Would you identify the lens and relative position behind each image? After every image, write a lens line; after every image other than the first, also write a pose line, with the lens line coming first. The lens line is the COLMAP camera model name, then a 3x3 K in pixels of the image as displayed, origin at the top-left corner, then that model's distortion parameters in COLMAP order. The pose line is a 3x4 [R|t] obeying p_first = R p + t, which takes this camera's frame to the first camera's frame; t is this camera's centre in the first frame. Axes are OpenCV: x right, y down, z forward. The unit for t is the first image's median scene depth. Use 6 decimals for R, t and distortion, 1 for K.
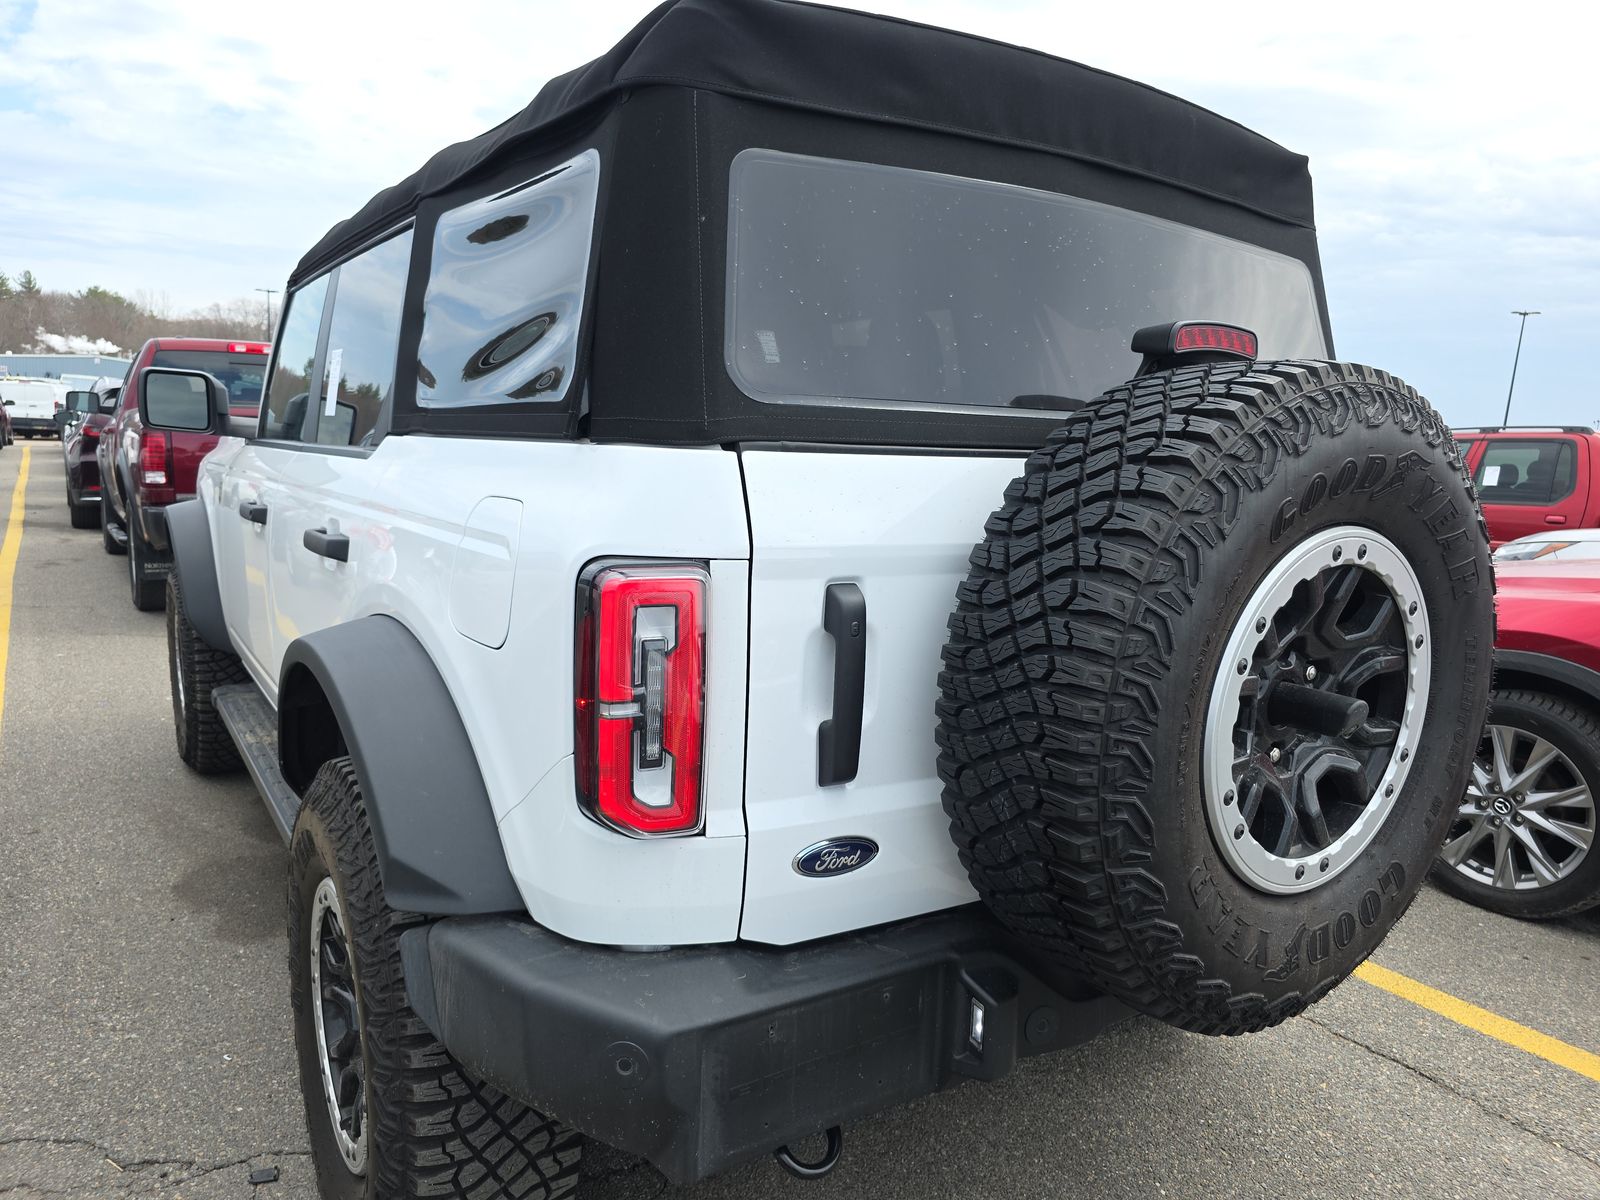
lens RADIAL K [[1066.2, 0, 800.0], [0, 1066.2, 600.0], [0, 0, 1]] dist [0.060510, -0.121533]
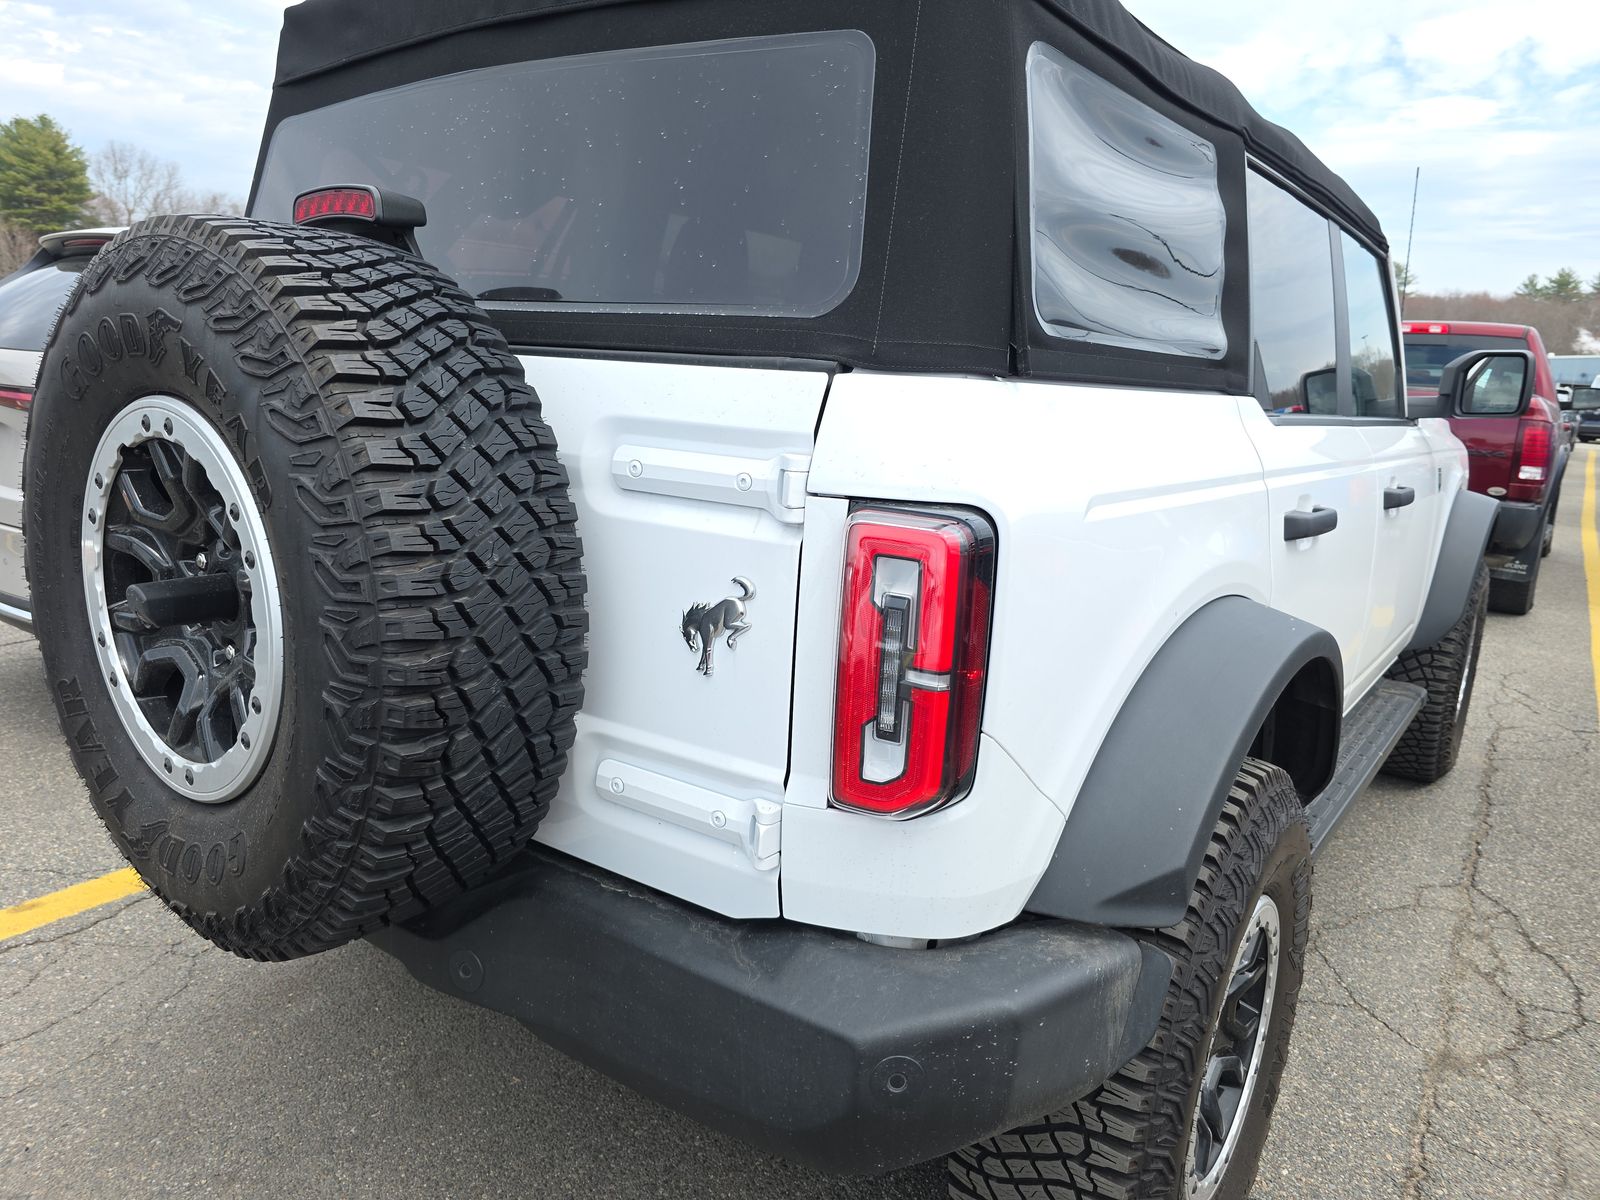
lens RADIAL K [[1072.8, 0, 789.9], [0, 1072.8, 580.1], [0, 0, 1]] dist [0.071060, -0.123947]
pose [[0.363496, 0.163657, -0.917108, 1.581923], [-0.179405, 0.978319, 0.103472, -0.107179], [0.914158, 0.126923, 0.384975, 1.157514]]
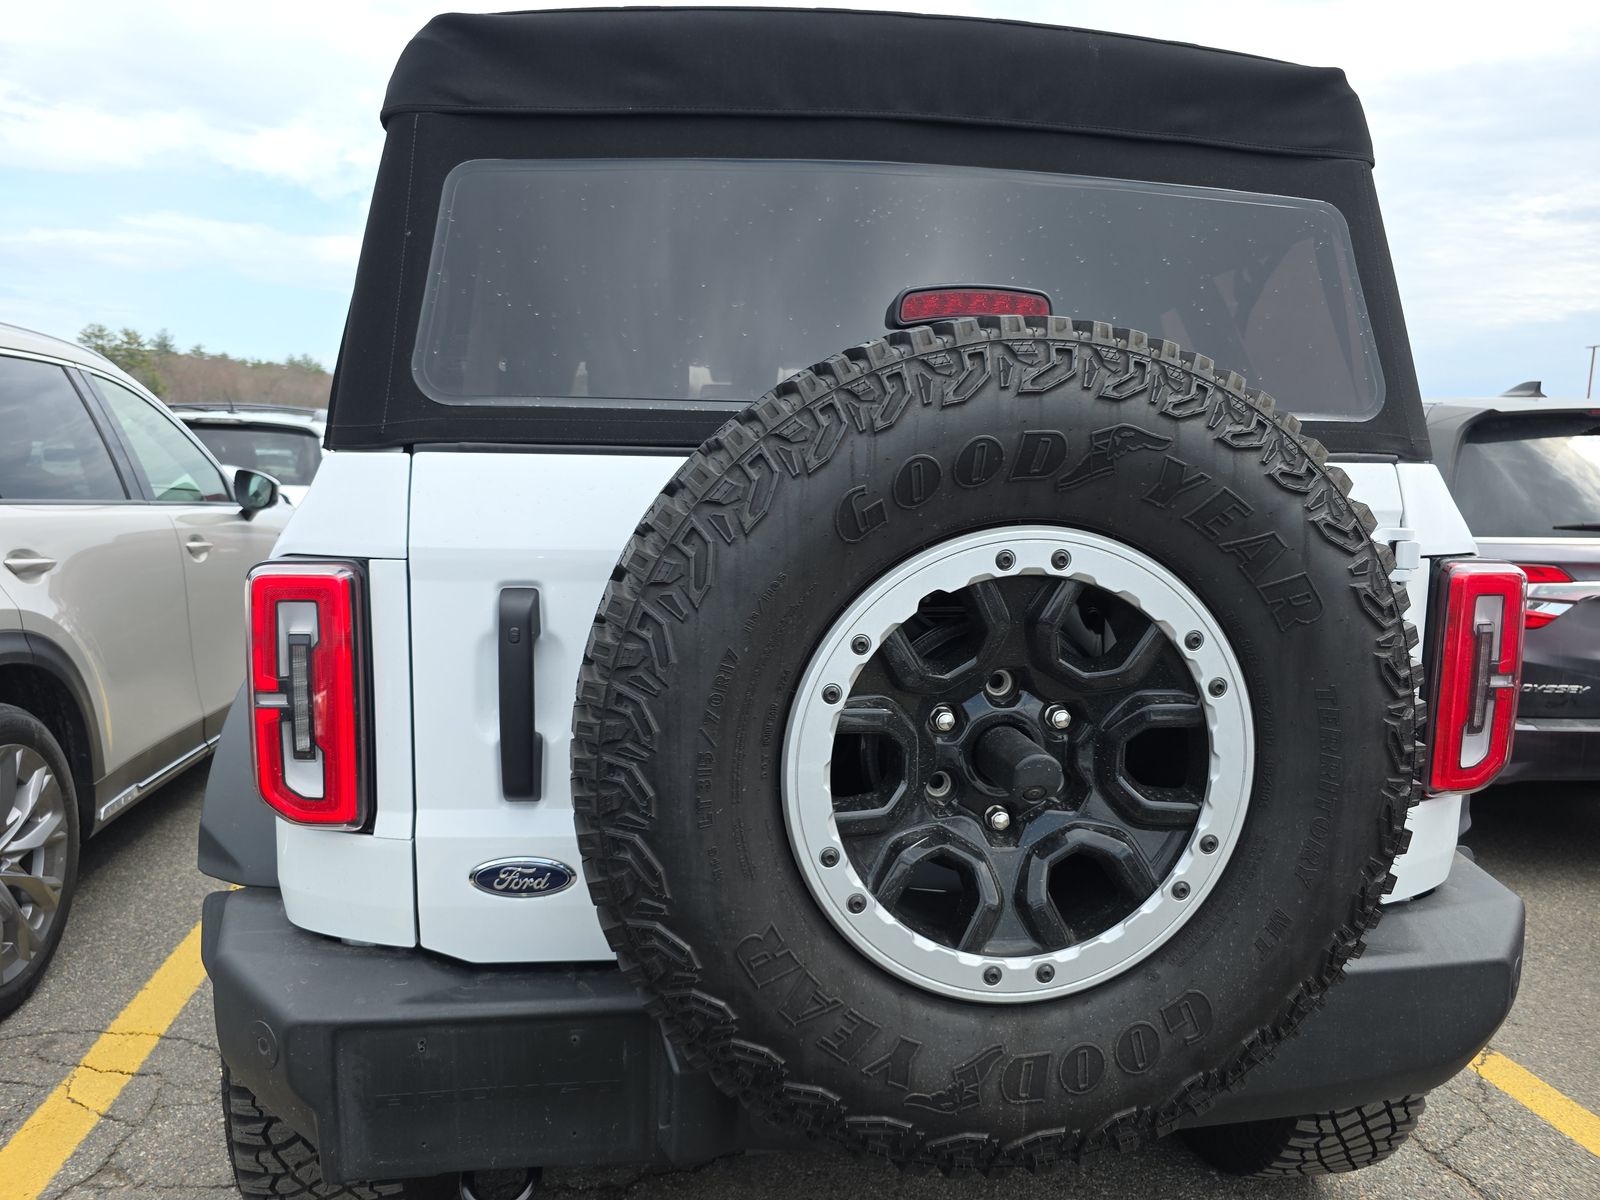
lens RADIAL K [[1072.8, 0, 789.9], [0, 1072.8, 580.1], [0, 0, 1]] dist [0.071060, -0.123947]
pose [[0.905064, 0.016007, -0.424974, 0.684331], [-0.042068, 0.997760, -0.052010, 0.018301], [0.423190, 0.064950, 0.903710, 0.228378]]
